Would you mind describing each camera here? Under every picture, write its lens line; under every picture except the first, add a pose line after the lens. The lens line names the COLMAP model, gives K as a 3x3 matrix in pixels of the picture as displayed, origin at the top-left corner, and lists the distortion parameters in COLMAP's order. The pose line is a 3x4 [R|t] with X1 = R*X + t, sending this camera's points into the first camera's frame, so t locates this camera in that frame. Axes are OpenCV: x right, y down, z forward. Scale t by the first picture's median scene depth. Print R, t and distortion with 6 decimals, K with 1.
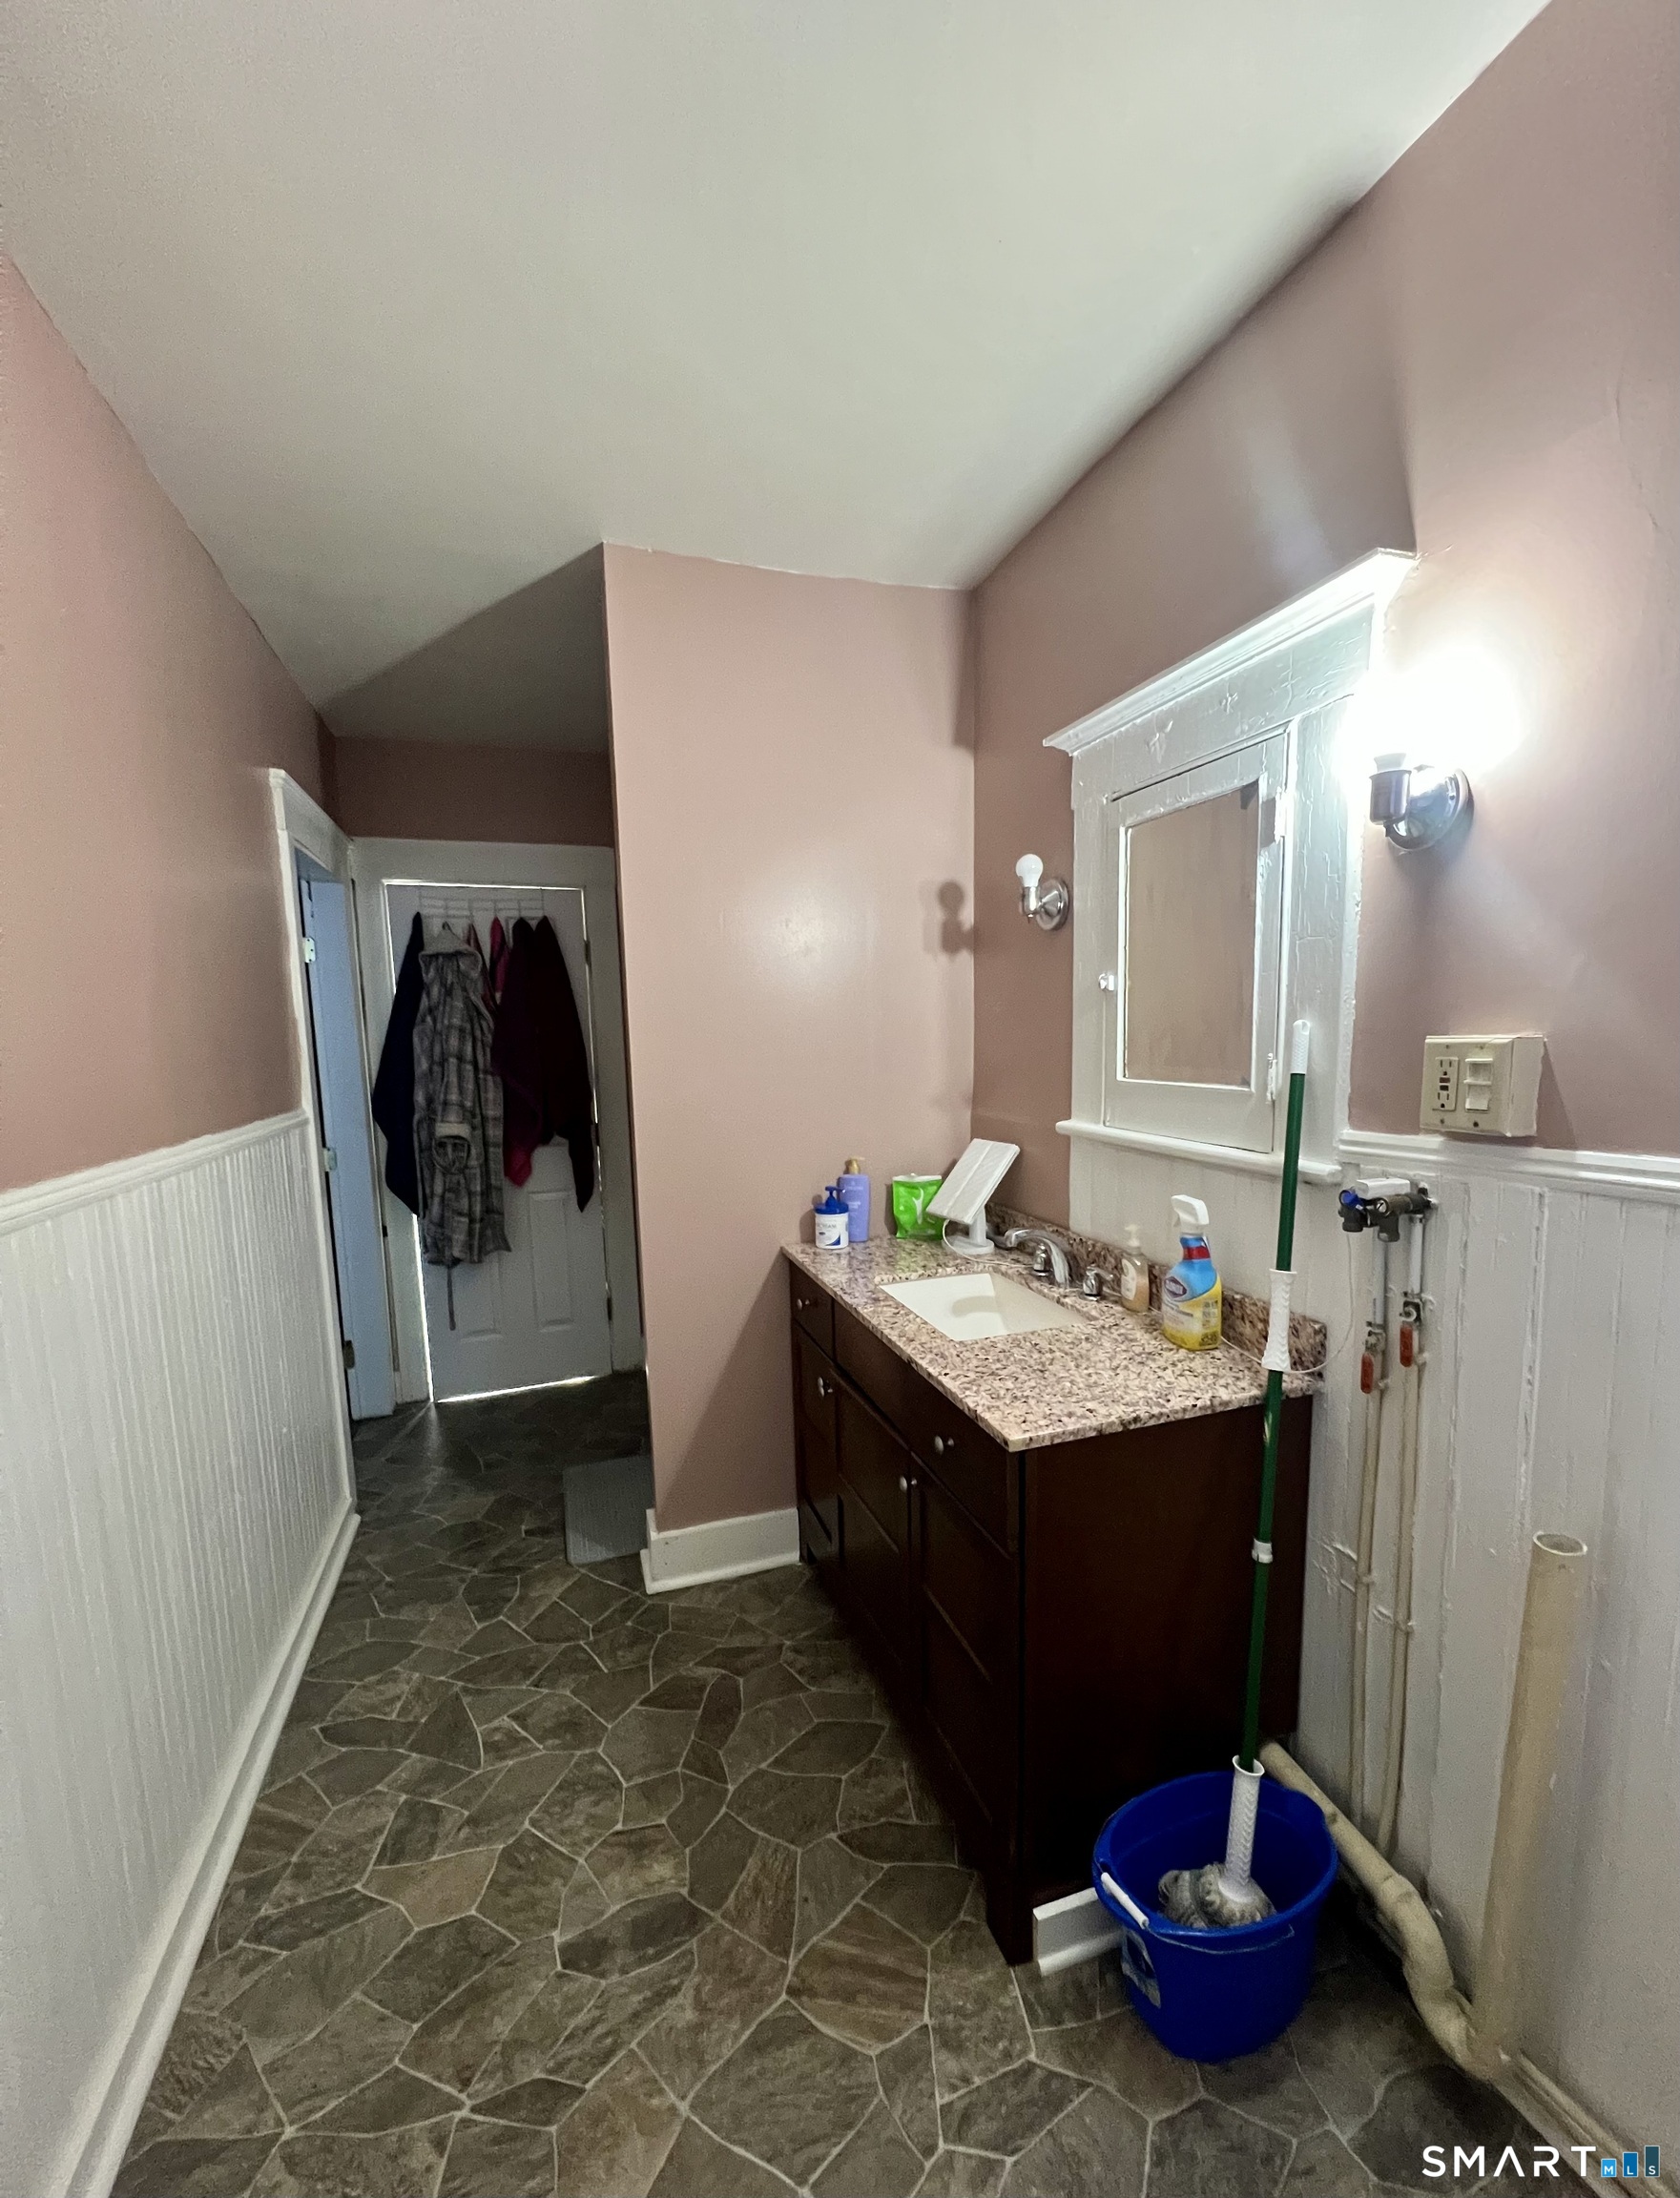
lens RADIAL K [[893.6, 0, 840.0], [0, 893.6, 1142.2], [0, 0, 1]] dist [-0.000537, -0.000425]
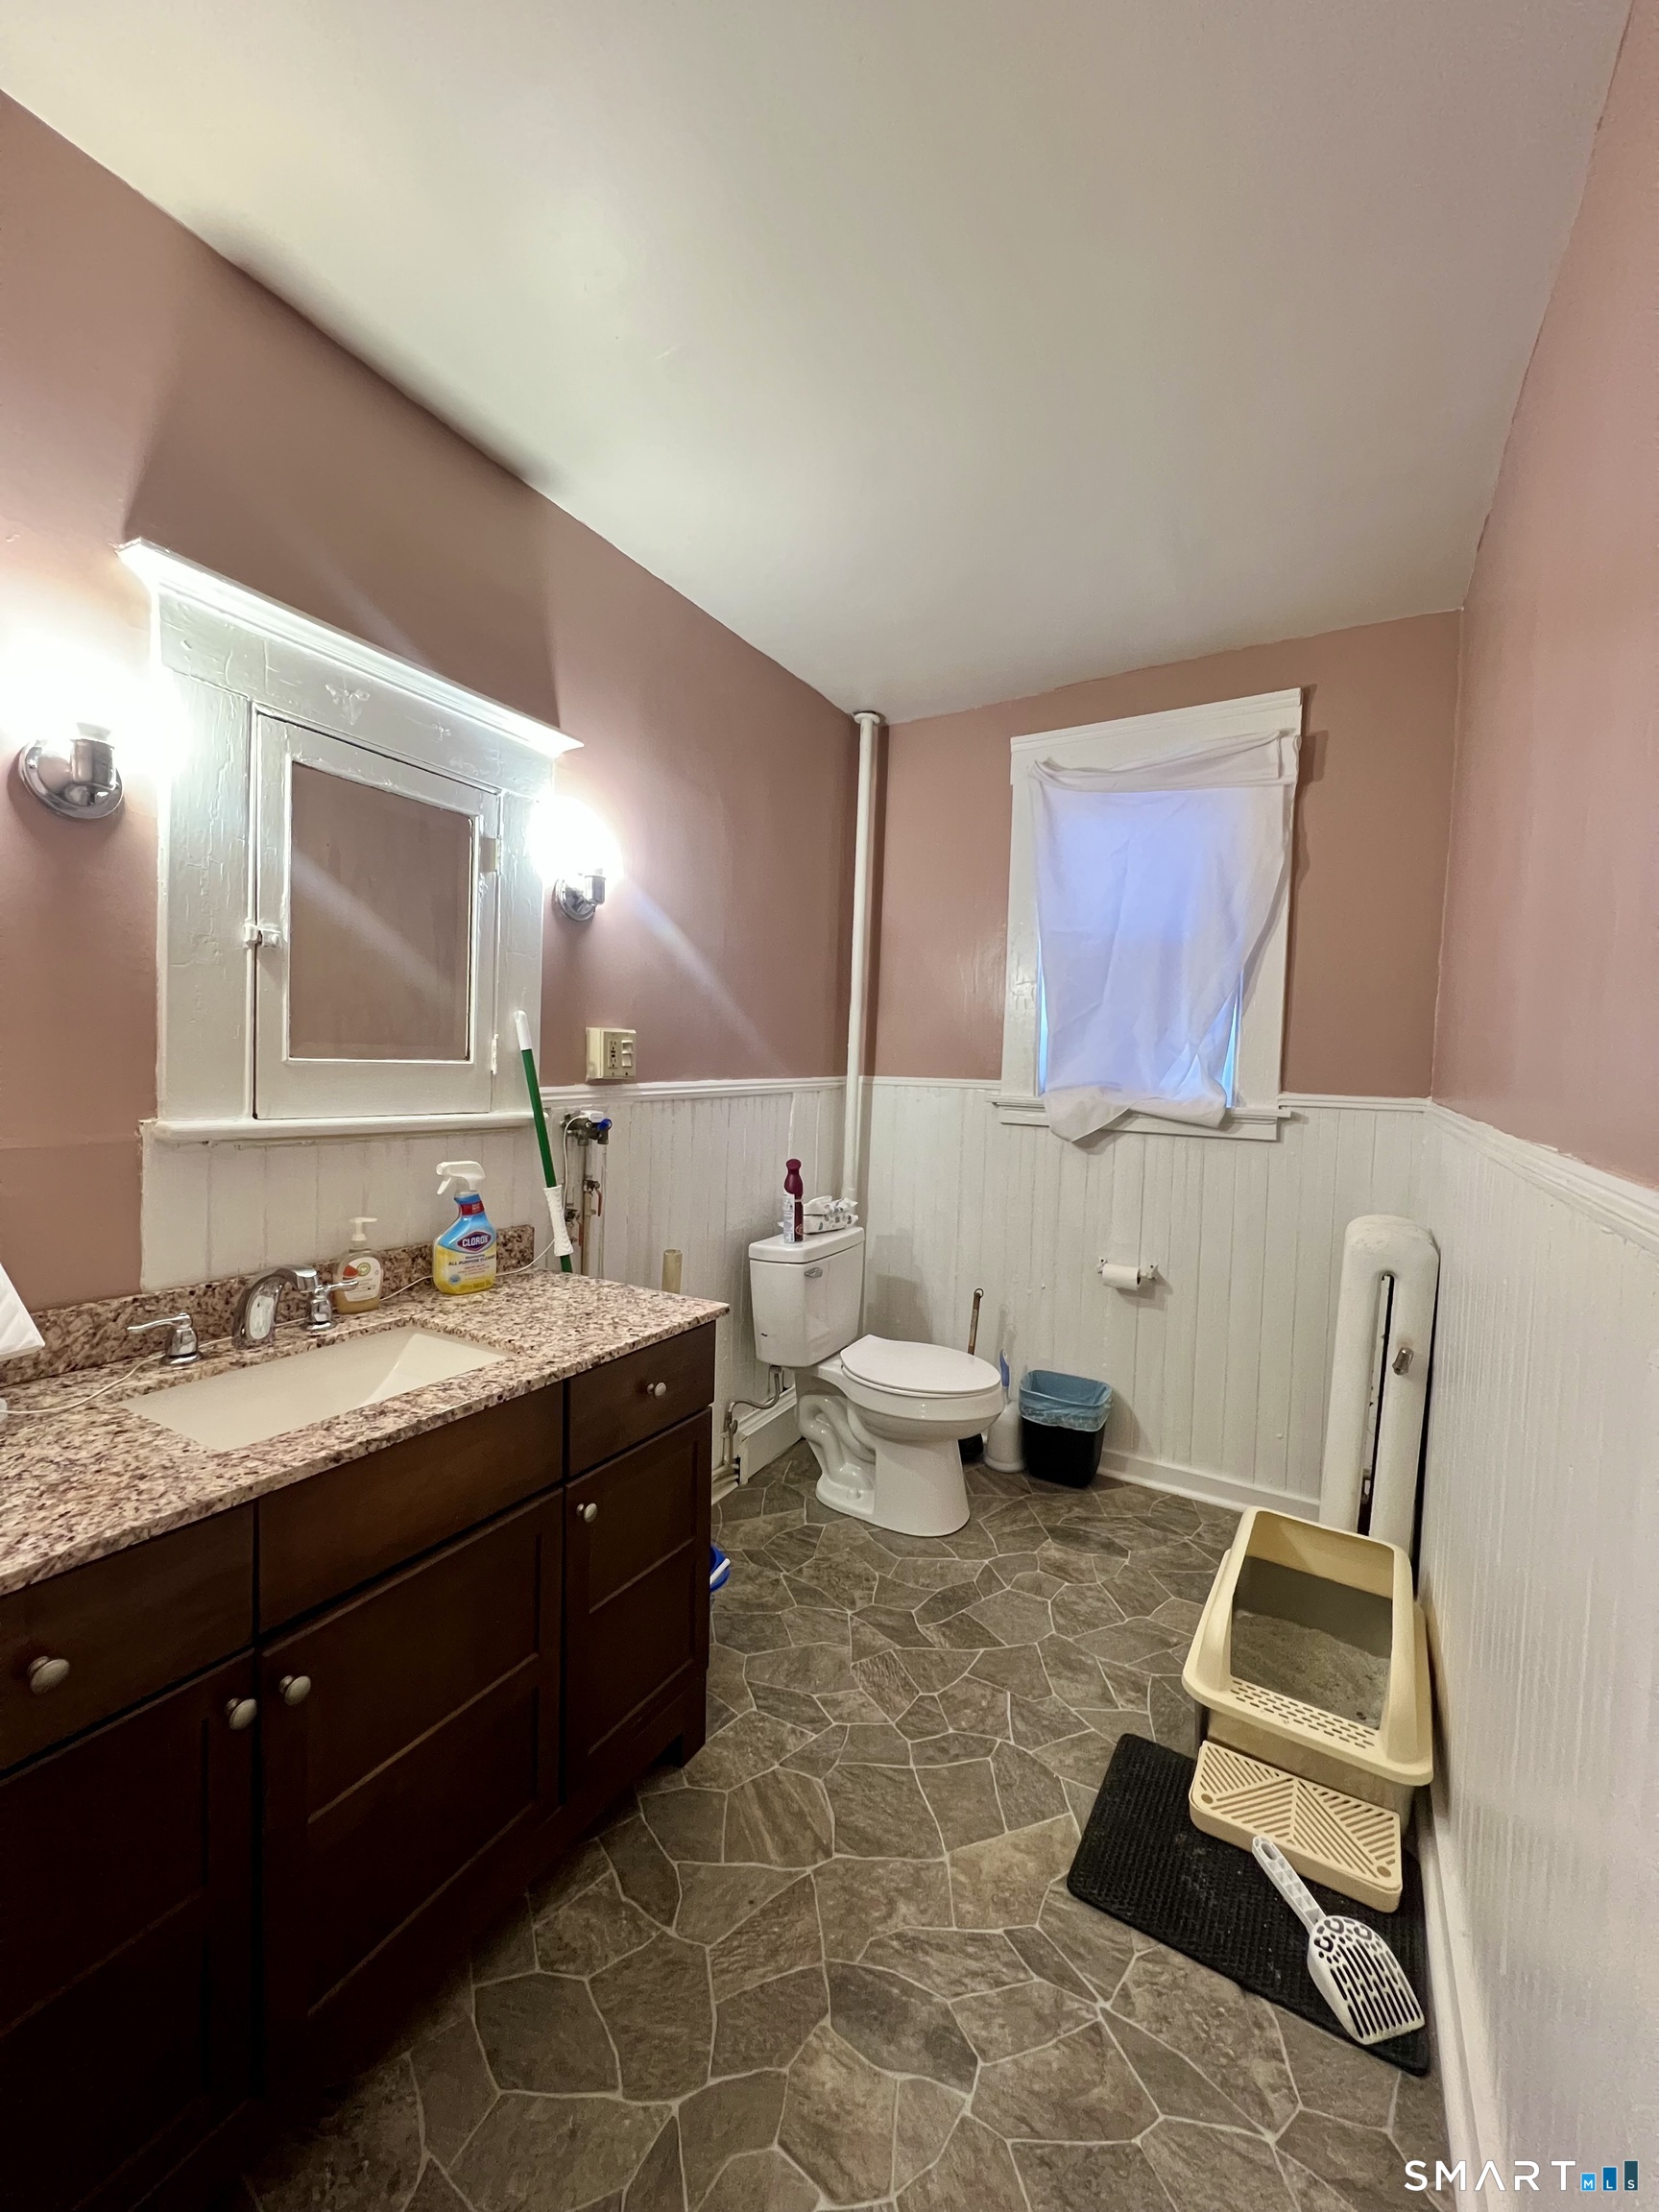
lens RADIAL K [[882.8, 0, 829.5], [0, 882.8, 1106.0], [0, 0, 1]] dist [-0.004953, 0.000653]
pose [[-0.662626, -0.029400, 0.748373, -0.826033], [0.080689, 0.990611, 0.110361, -0.101467], [-0.744591, 0.133513, -0.654032, 1.537287]]
